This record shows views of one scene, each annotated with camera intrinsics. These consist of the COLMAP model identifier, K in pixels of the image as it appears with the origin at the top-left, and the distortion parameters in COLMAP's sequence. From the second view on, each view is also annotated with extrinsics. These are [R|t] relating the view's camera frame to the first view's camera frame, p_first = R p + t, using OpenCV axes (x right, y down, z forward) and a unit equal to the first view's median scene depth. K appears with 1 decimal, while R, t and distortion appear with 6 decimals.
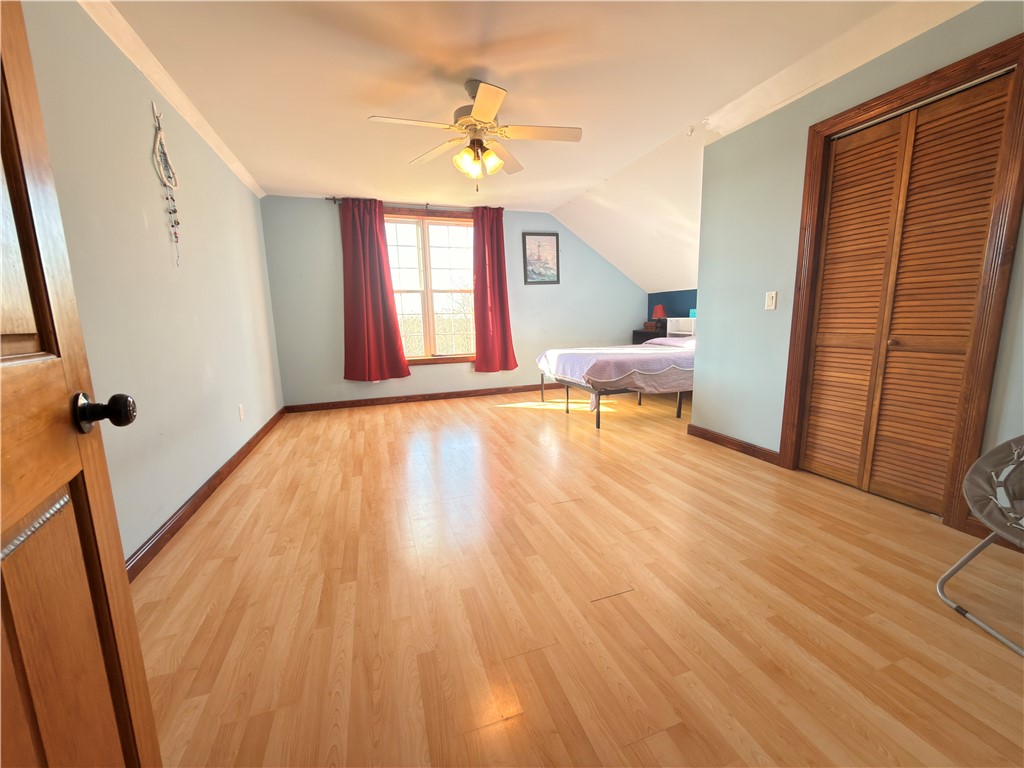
lens RADIAL K [[407.4, 0, 510.8], [0, 407.4, 384.4], [0, 0, 1]] dist [0.000477, -0.000044]
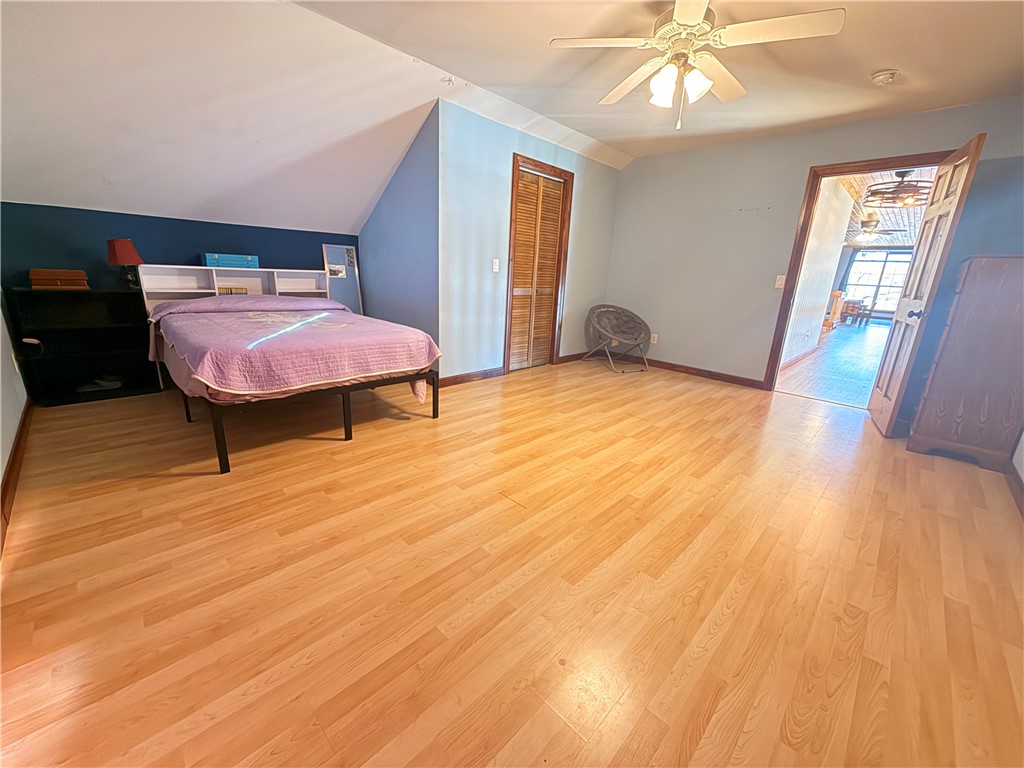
lens RADIAL K [[407.4, 0, 511.5], [0, 407.4, 384.8], [0, 0, 1]] dist [0.000477, -0.000044]
pose [[-0.449722, -0.239750, 0.860389, -0.718667], [0.107157, 0.941859, 0.318463, -0.263479], [-0.886717, 0.235417, -0.397884, 1.631256]]
